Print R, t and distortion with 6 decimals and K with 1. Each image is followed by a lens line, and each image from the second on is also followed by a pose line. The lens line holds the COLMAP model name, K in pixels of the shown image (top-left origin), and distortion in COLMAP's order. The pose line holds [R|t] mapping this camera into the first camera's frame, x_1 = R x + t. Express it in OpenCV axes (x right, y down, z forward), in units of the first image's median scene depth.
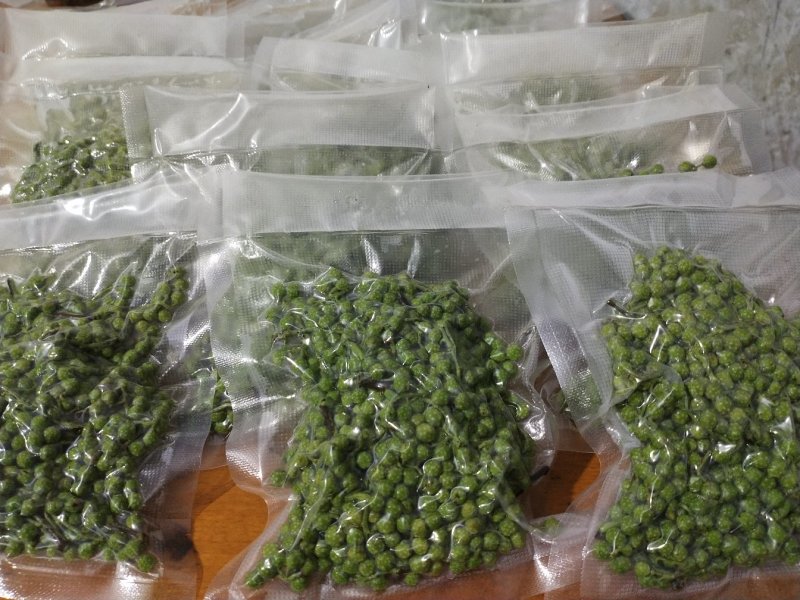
lens RADIAL K [[663.0, 0, 400.0], [0, 663.0, 300.0], [0, 0, 1]] dist [0.005577, -0.085686]
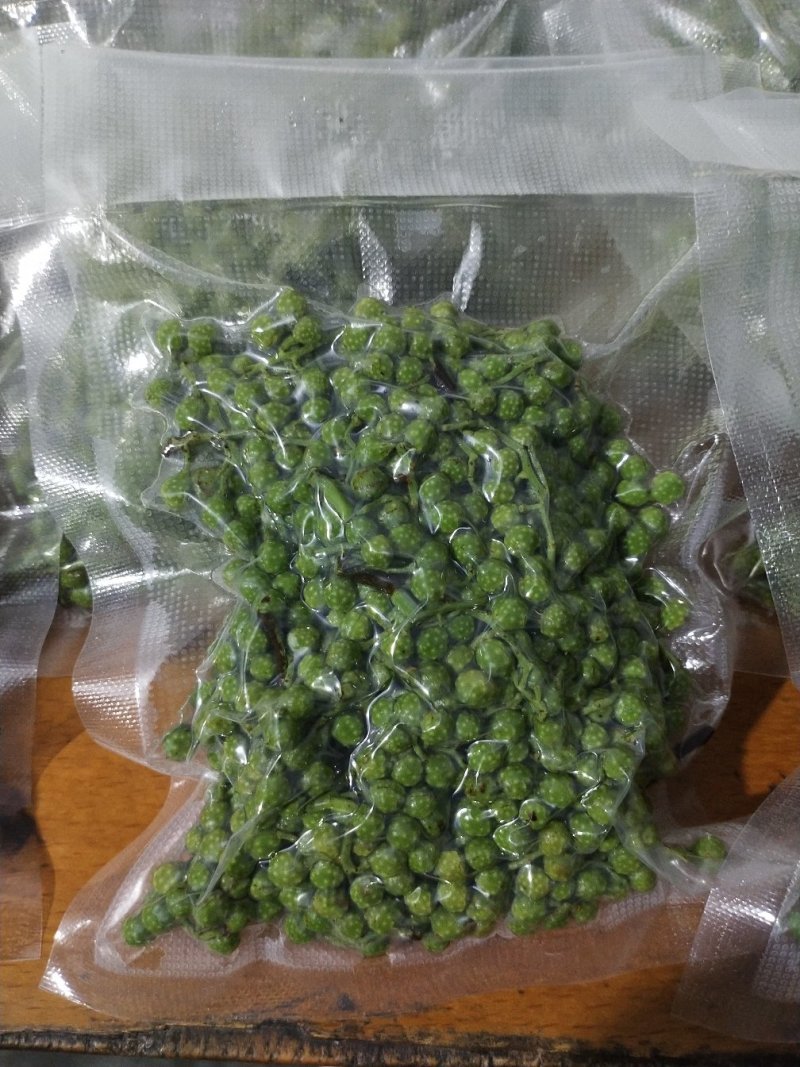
lens RADIAL K [[884.2, 0, 400.0], [0, 884.2, 533.5], [0, 0, 1]] dist [0.005577, -0.085686]
pose [[0.998985, 0.037187, -0.025406, -0.003298], [-0.025527, 0.932286, 0.360821, -0.124396], [0.037104, -0.359806, 0.932289, 0.417200]]
